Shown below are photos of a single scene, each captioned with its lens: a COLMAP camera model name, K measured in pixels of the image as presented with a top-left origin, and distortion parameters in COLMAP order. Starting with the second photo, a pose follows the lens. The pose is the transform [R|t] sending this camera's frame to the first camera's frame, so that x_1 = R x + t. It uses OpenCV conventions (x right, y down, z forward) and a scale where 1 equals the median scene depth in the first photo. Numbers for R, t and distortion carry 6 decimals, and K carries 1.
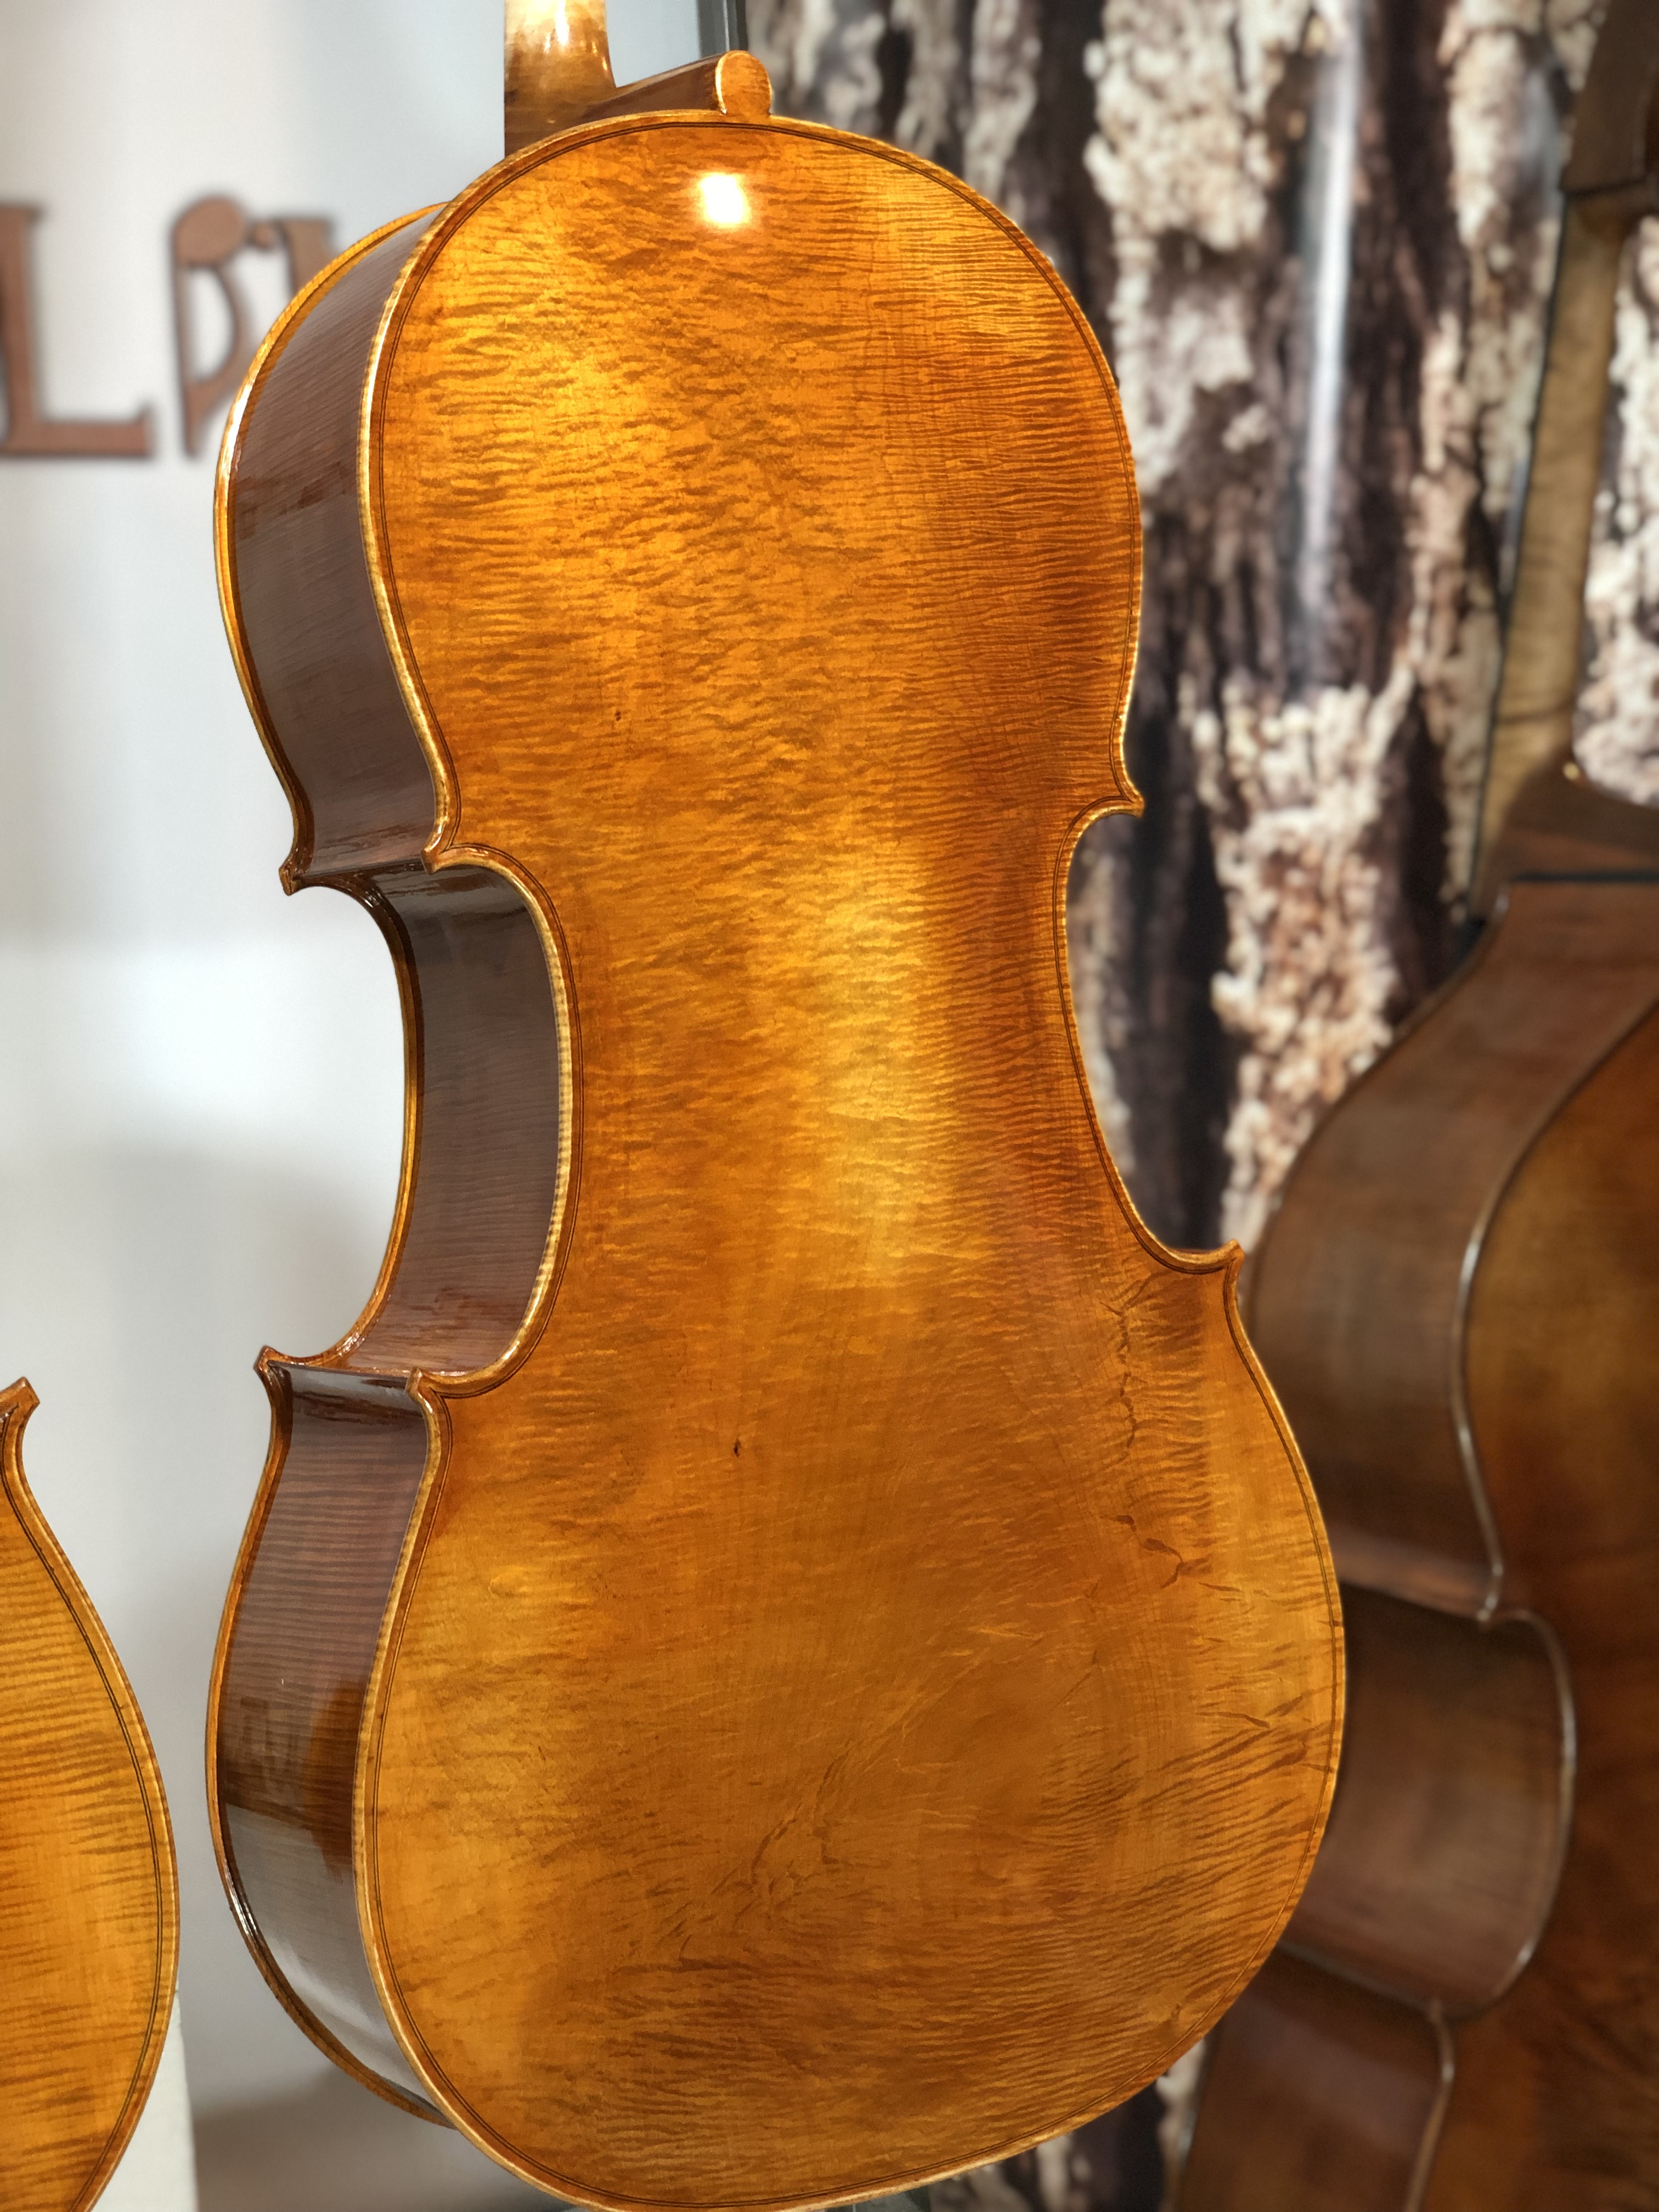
lens RADIAL K [[3362.8, 0, 825.2], [0, 3362.8, 1093.4], [0, 0, 1]] dist [0.032497, 0.000000]
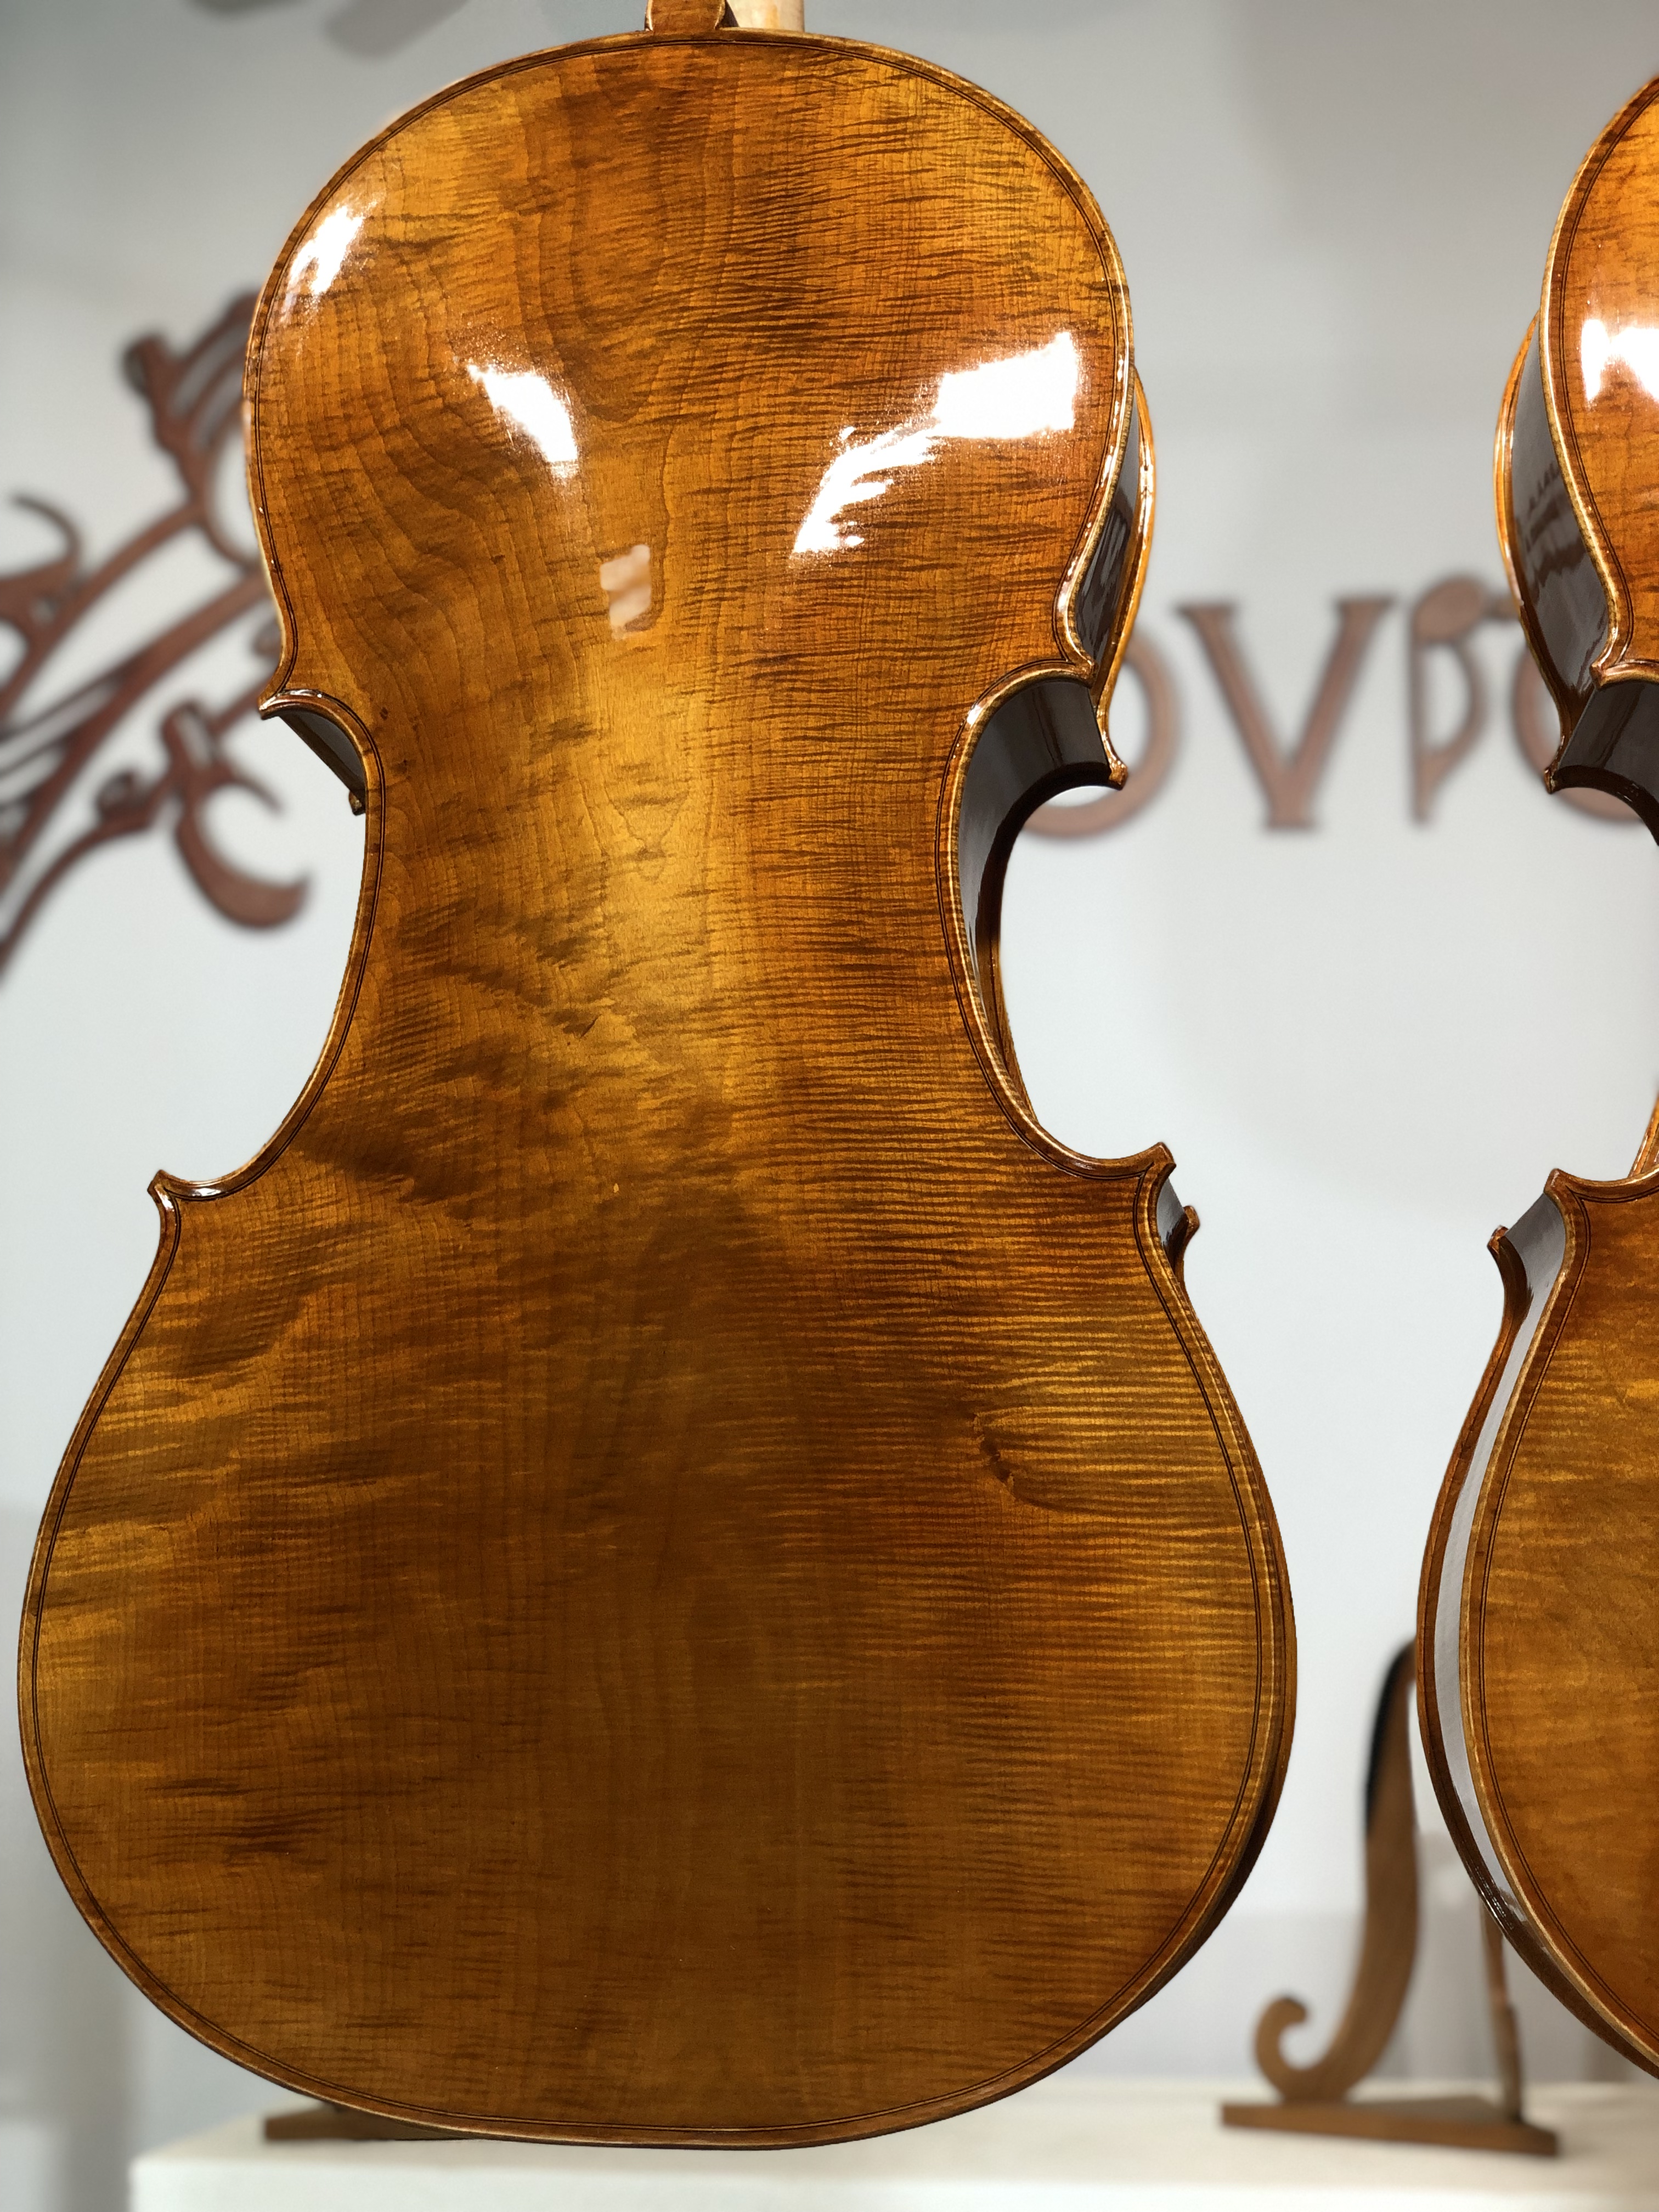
lens RADIAL K [[3362.8, 0, 835.1], [0, 3362.8, 1074.5], [0, 0, 1]] dist [0.032497, 0.000000]
pose [[0.801249, -0.043808, -0.596725, 0.281910], [-0.089593, 0.977288, -0.192047, 0.248931], [0.591585, 0.207340, 0.779126, 0.099397]]
